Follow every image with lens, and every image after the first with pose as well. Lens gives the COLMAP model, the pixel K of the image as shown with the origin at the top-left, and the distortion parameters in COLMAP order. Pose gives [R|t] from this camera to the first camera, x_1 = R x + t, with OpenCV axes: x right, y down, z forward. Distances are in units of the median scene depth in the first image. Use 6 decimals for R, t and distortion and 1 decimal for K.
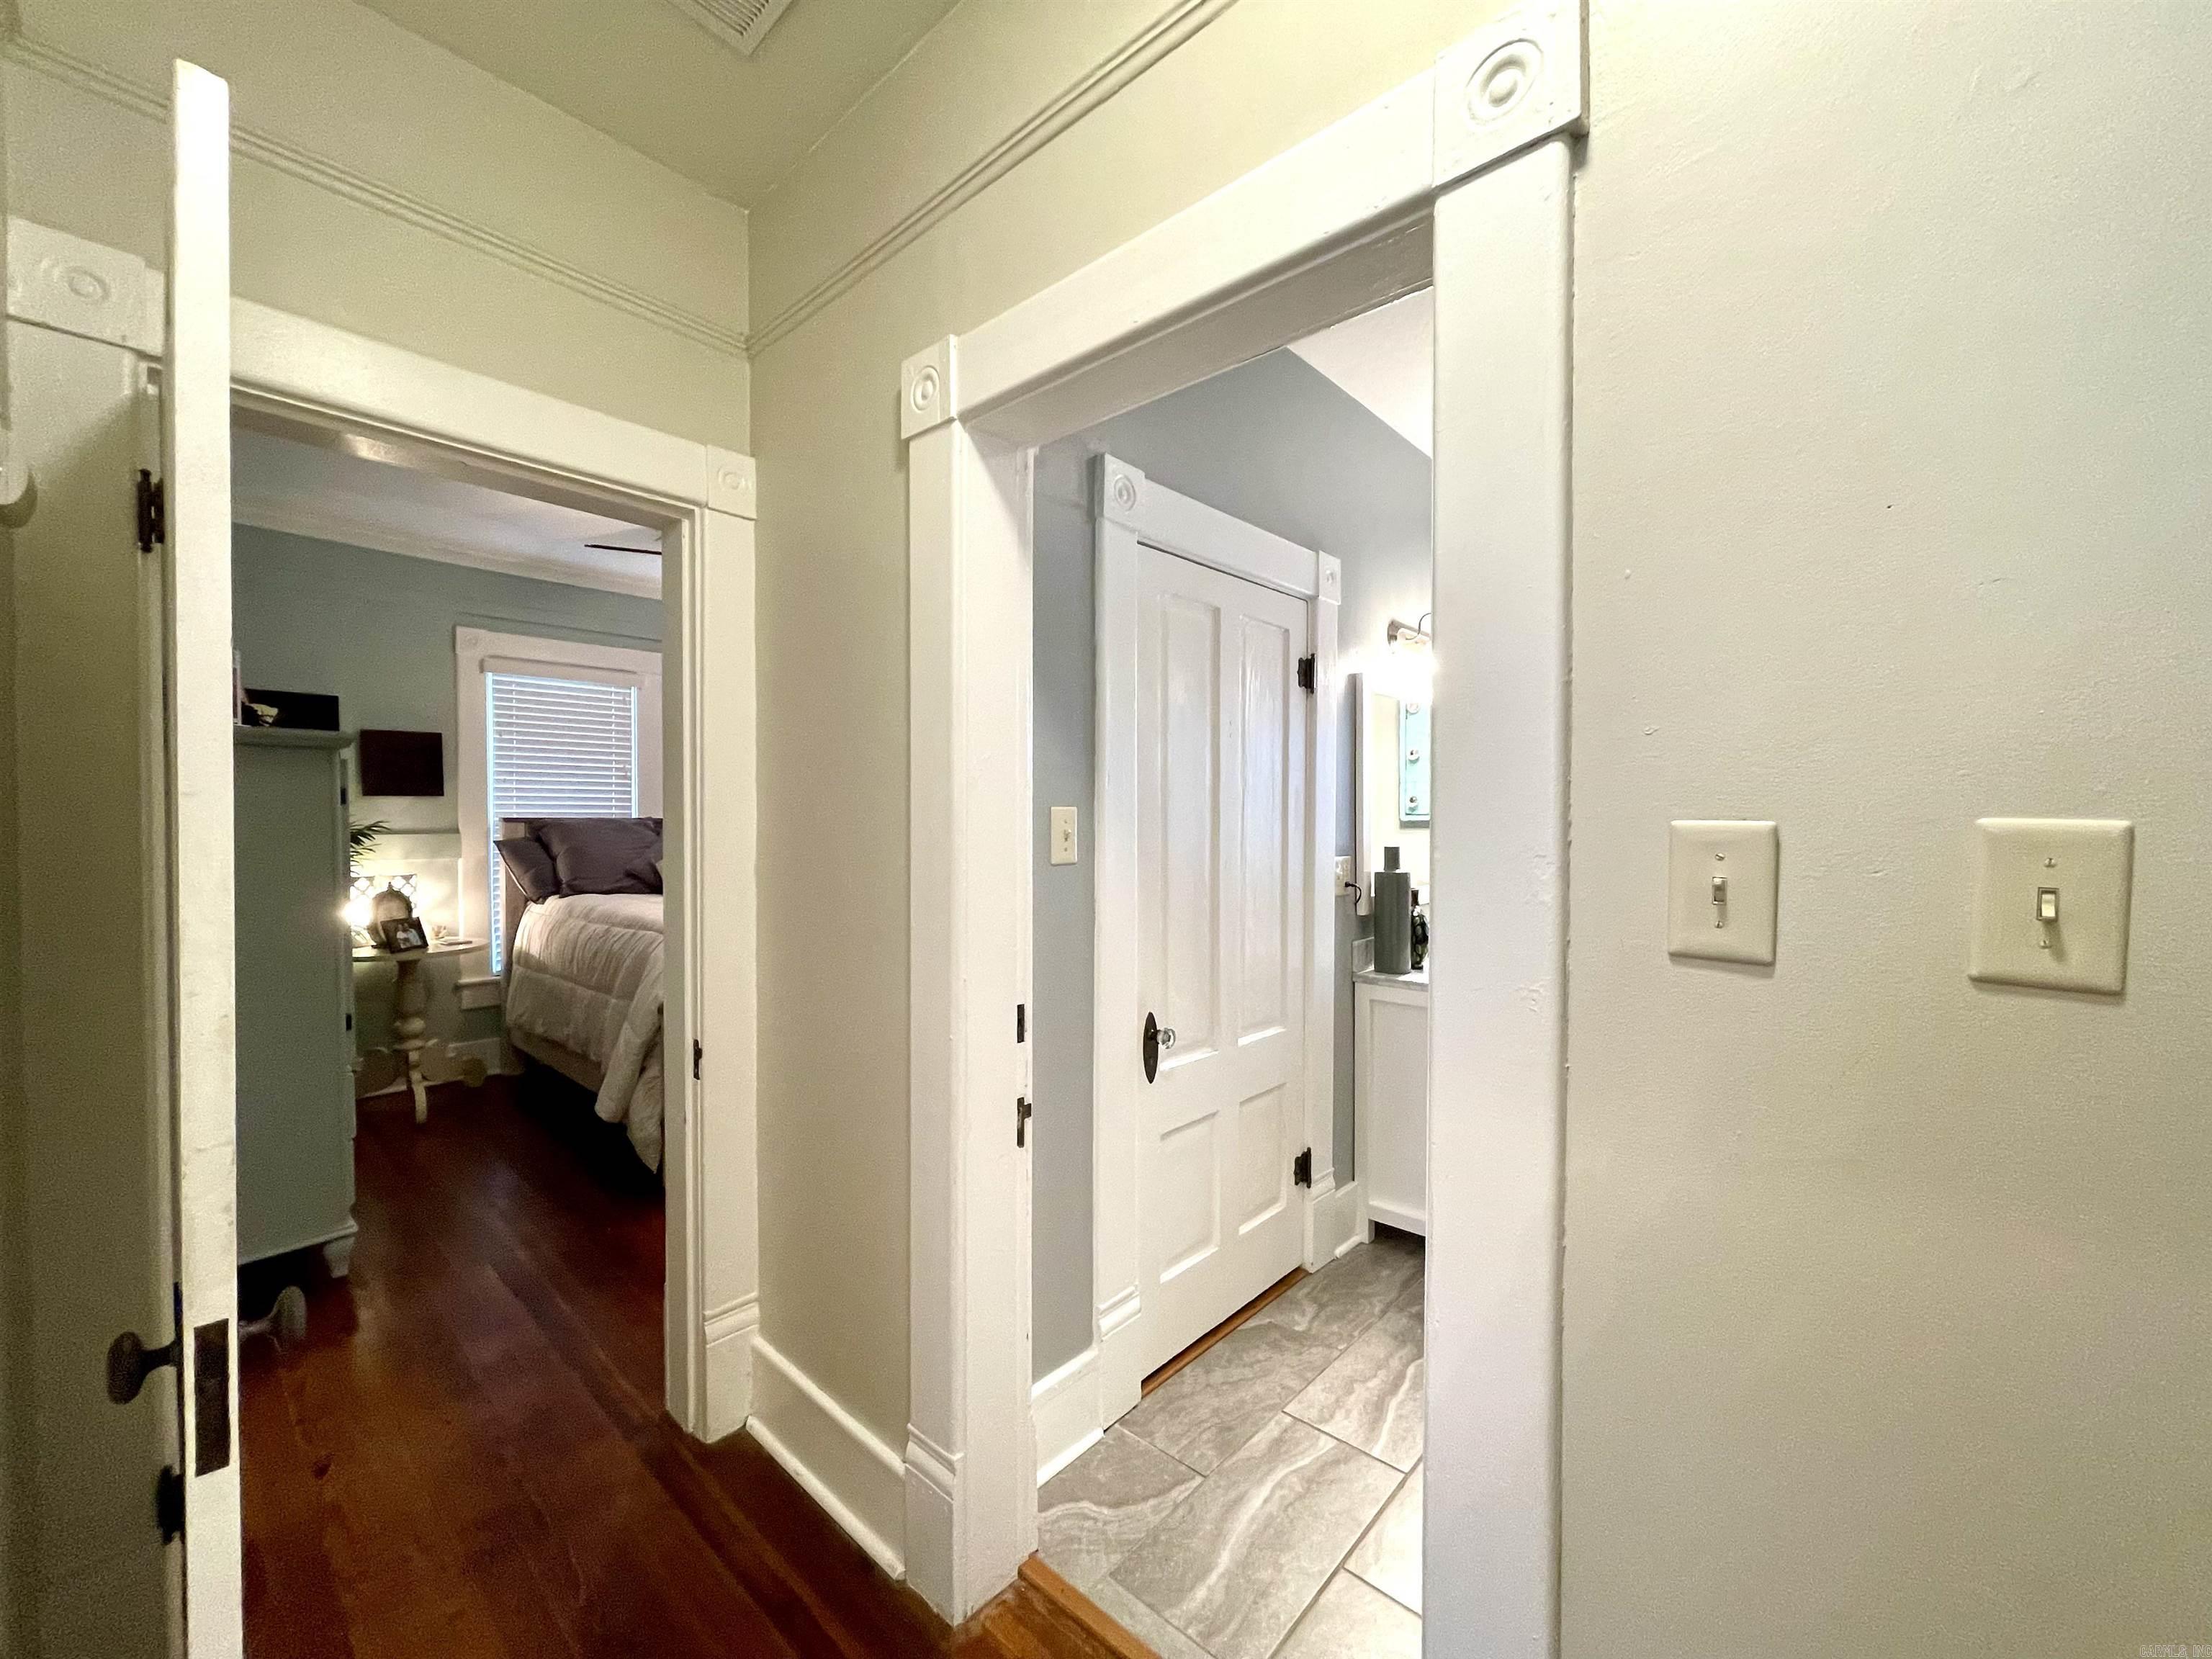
lens RADIAL K [[886.6, 0, 1093.2], [0, 886.6, 836.3], [0, 0, 1]] dist [0.000163, -0.000209]
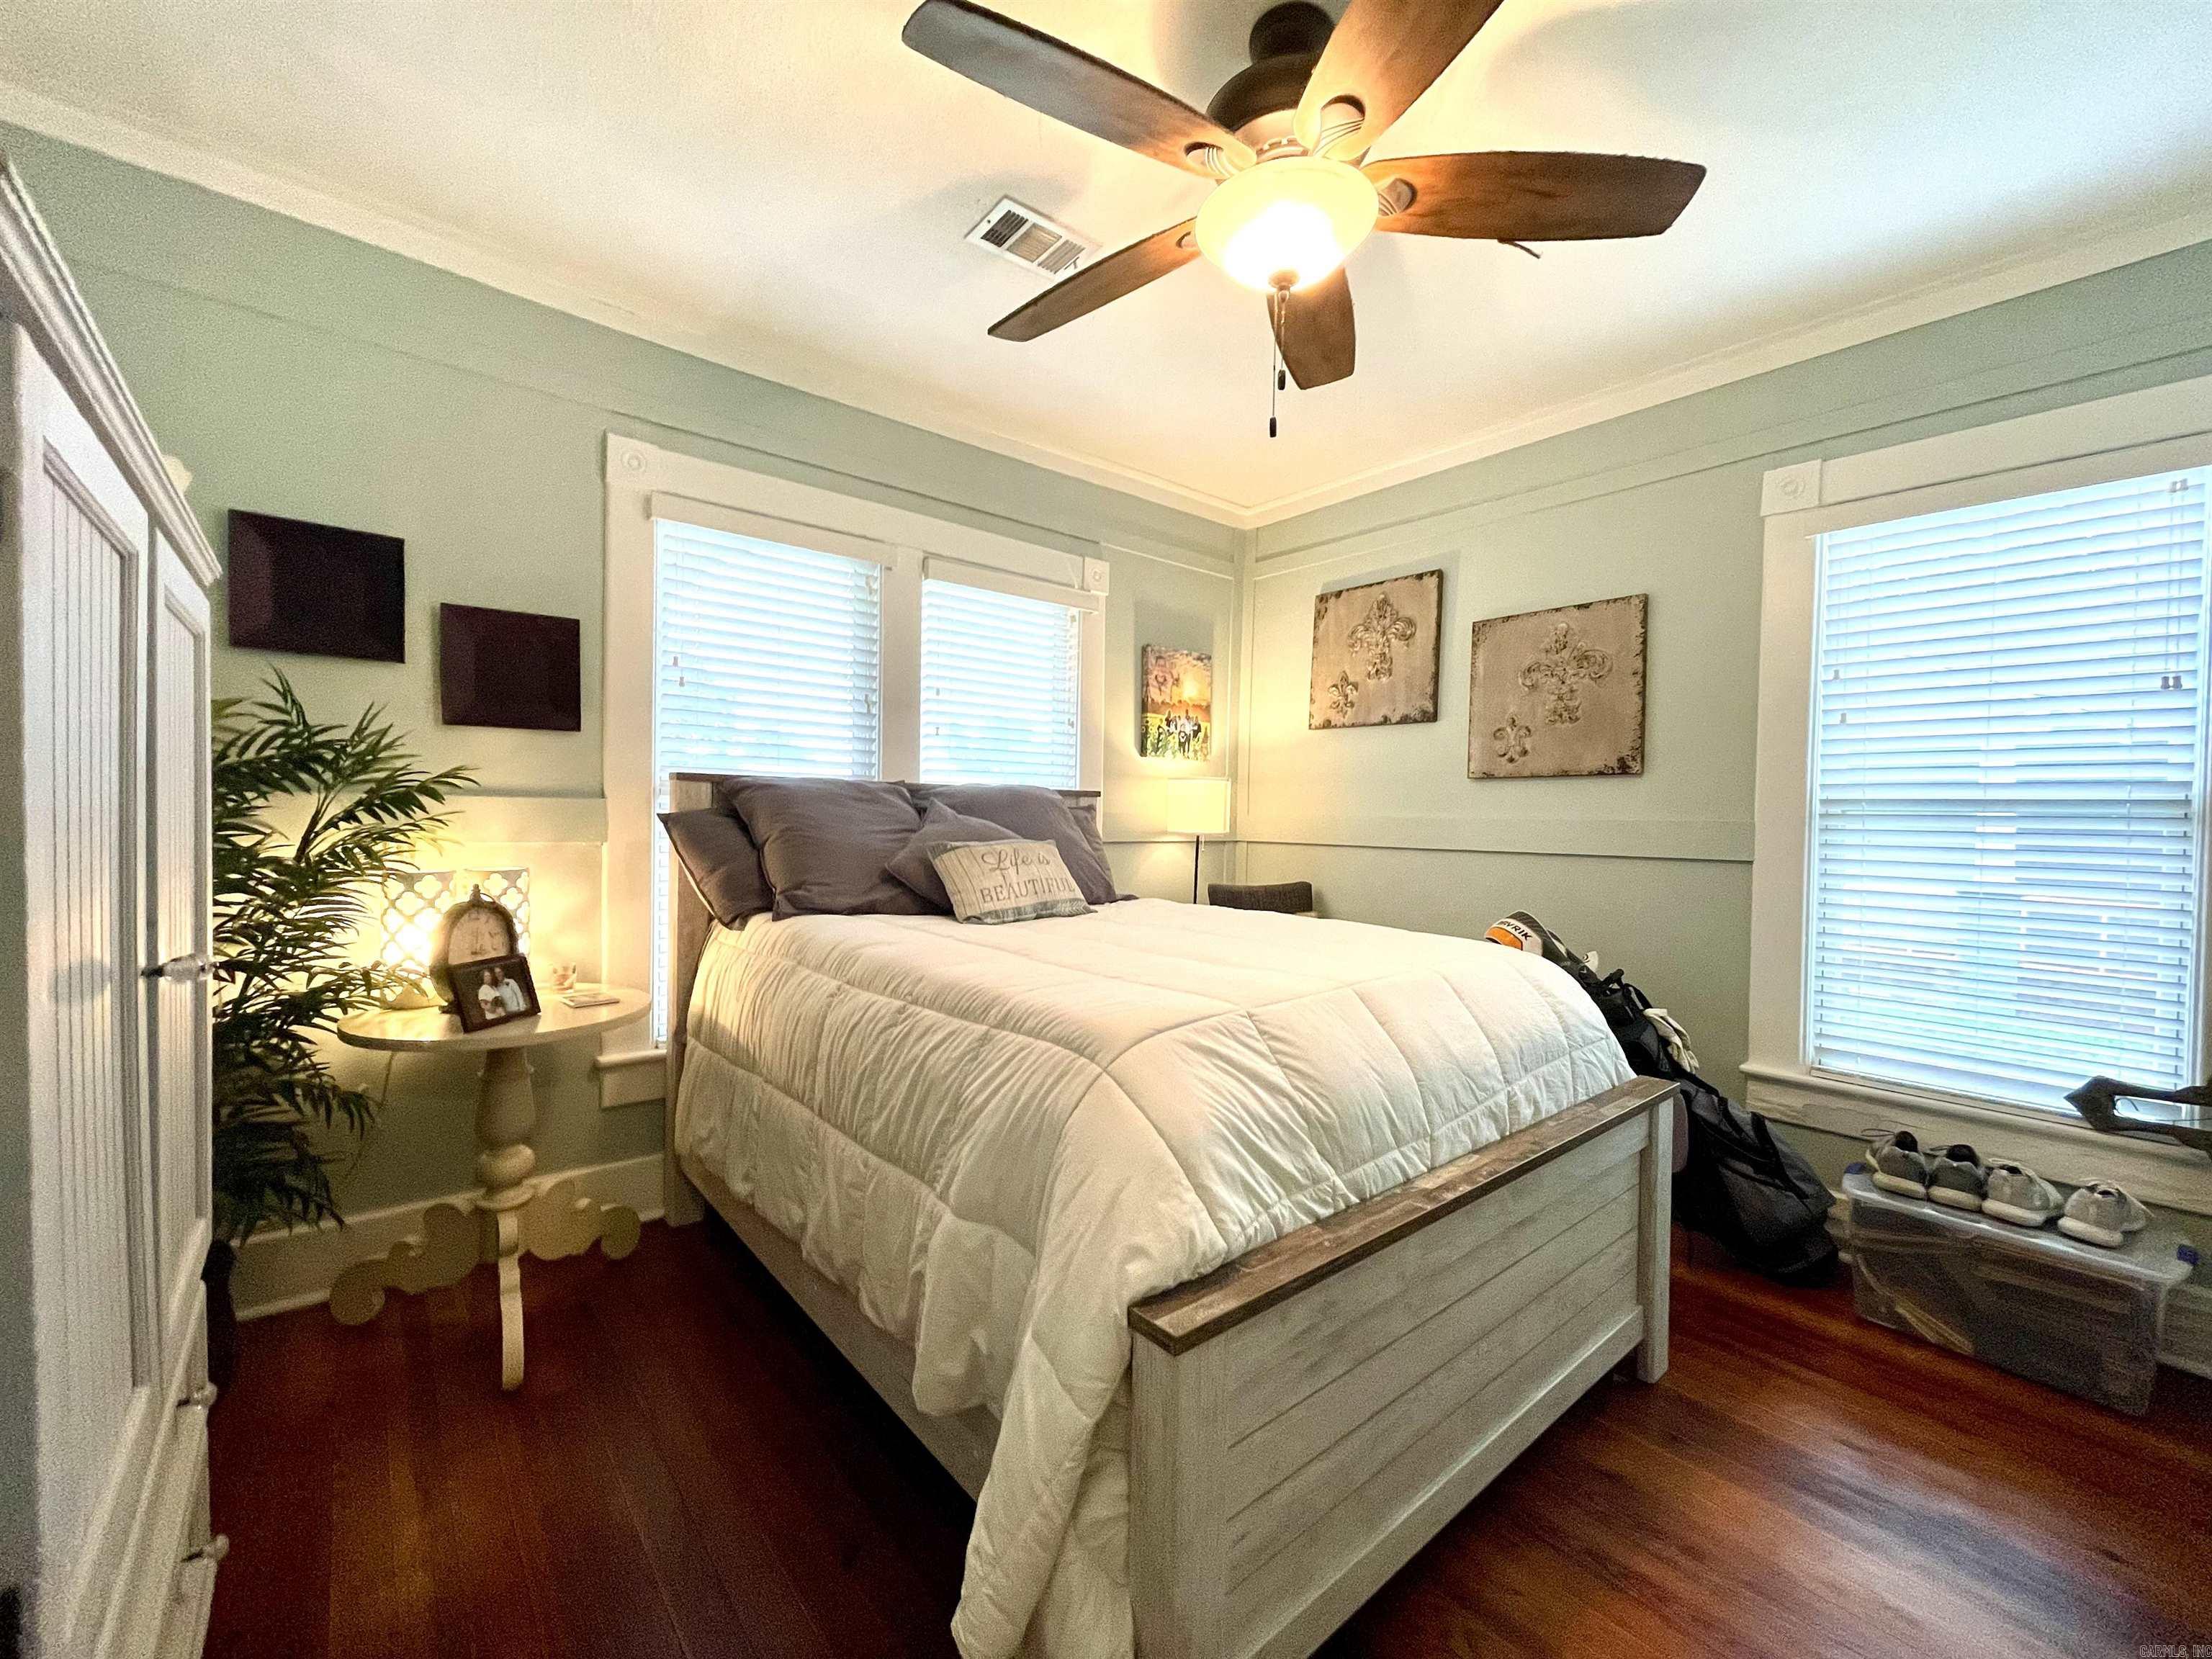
lens RADIAL K [[891.0, 0, 1095.4], [0, 891.0, 832.7], [0, 0, 1]] dist [-0.005172, -0.000432]
pose [[0.991187, 0.018108, -0.131224, -0.342915], [-0.019167, 0.999793, -0.006813, 0.016669], [0.131073, 0.009268, 0.991329, 0.498131]]
